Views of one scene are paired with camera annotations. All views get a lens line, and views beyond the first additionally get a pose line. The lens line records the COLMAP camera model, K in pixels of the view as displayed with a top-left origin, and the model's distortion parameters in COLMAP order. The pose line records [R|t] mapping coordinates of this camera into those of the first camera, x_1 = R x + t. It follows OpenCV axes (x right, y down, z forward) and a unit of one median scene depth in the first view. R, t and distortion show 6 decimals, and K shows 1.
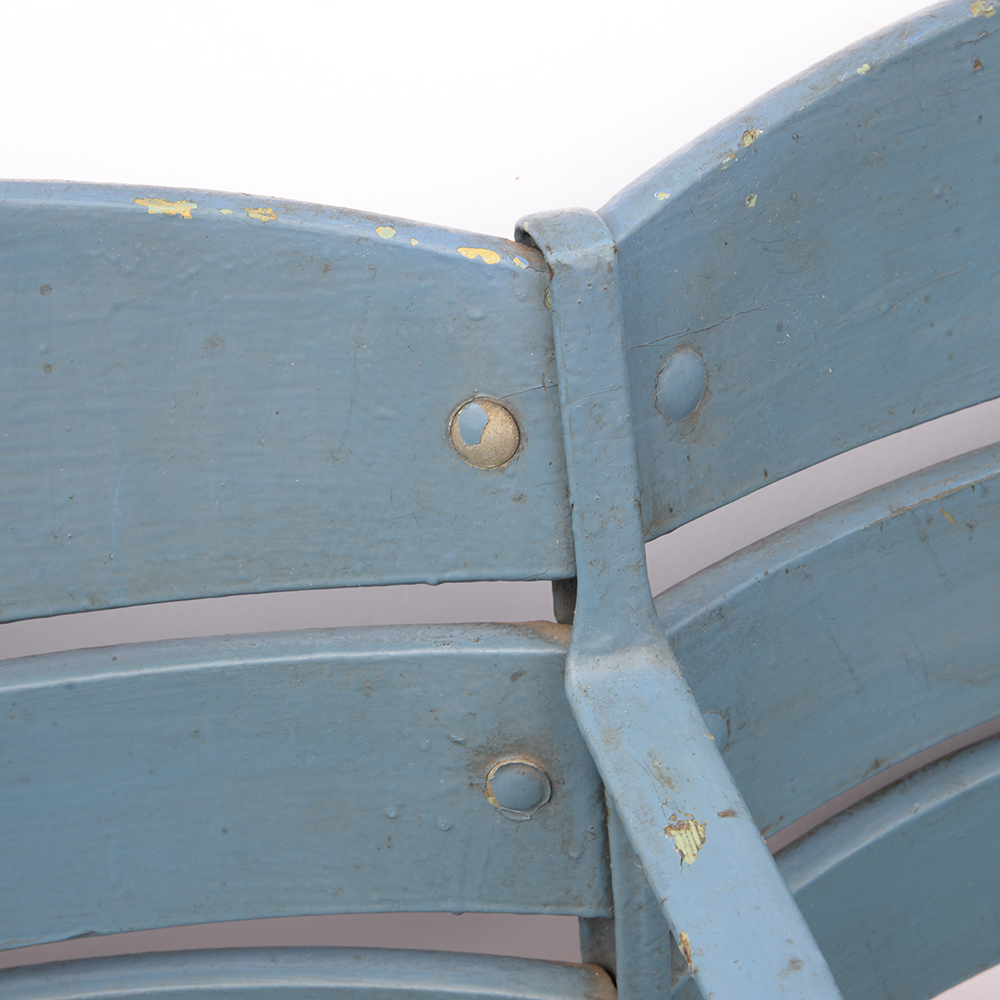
lens RADIAL K [[2690.1, 0, 500.0], [0, 2690.1, 500.0], [0, 0, 1]] dist [0.310773, 0.104419]
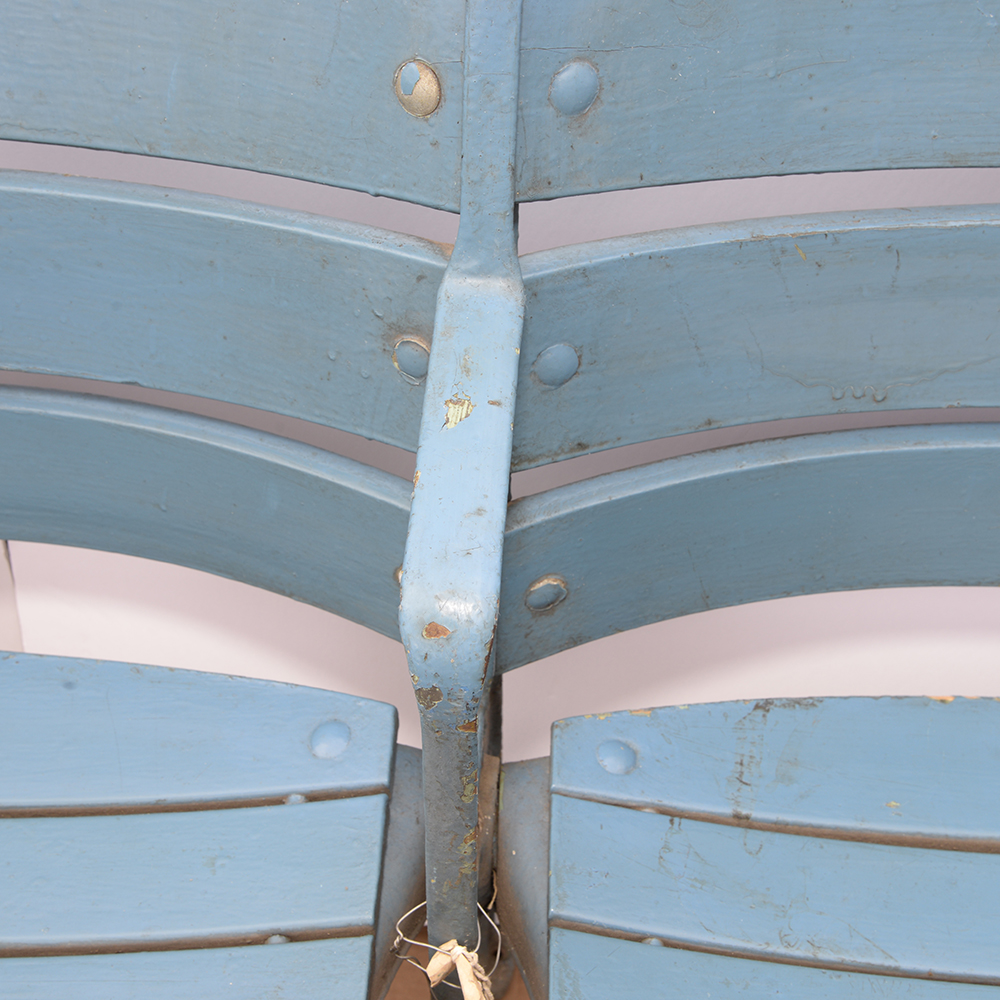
lens RADIAL K [[1818.6, 0, 500.0], [0, 1818.6, 500.0], [0, 0, 1]] dist [0.084524, 0.138708]
pose [[0.939274, 0.274494, -0.205954, 0.261895], [-0.242324, 0.955483, 0.168319, 0.007542], [0.242988, -0.108190, 0.963977, 0.106669]]
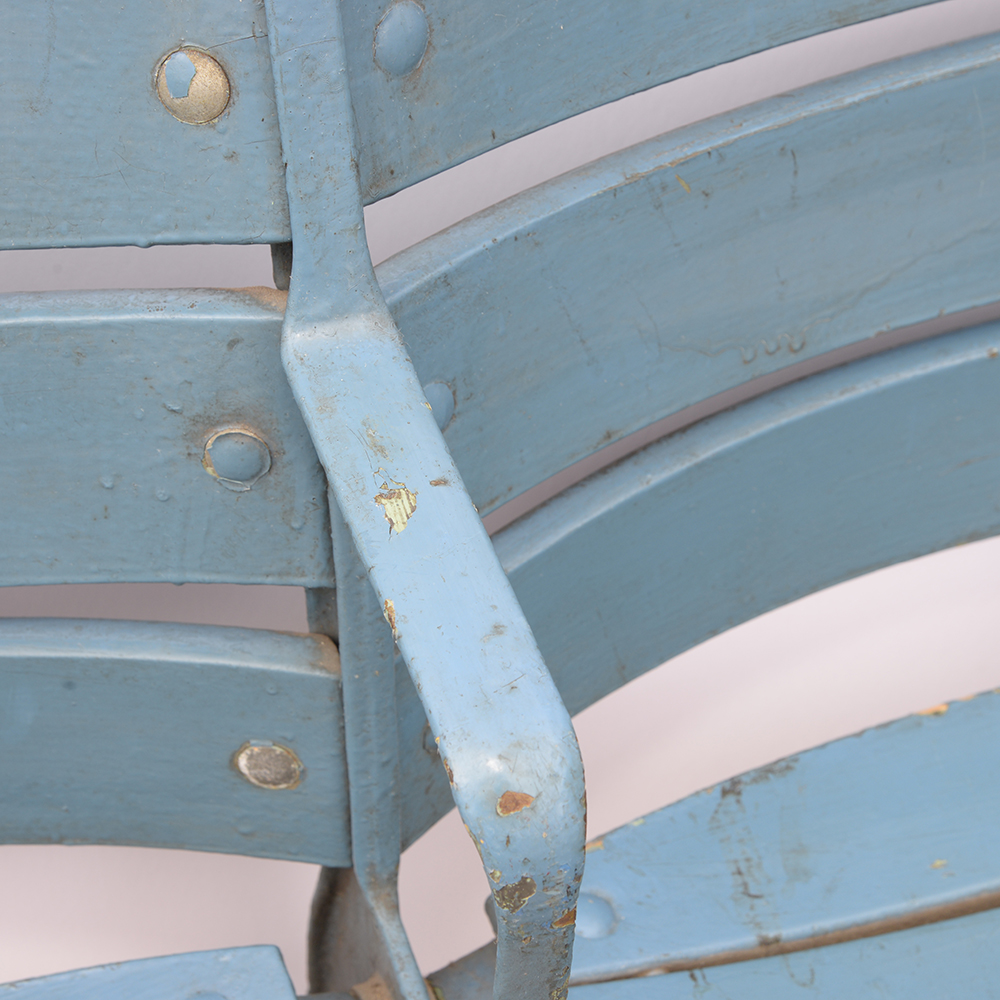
lens RADIAL K [[2690.1, 0, 500.0], [0, 2690.1, 500.0], [0, 0, 1]] dist [0.310773, 0.104419]
pose [[0.997827, 0.003026, 0.065826, 0.037654], [-0.010609, 0.993291, 0.115155, 0.008282], [-0.065036, -0.115603, 0.991164, 0.023575]]
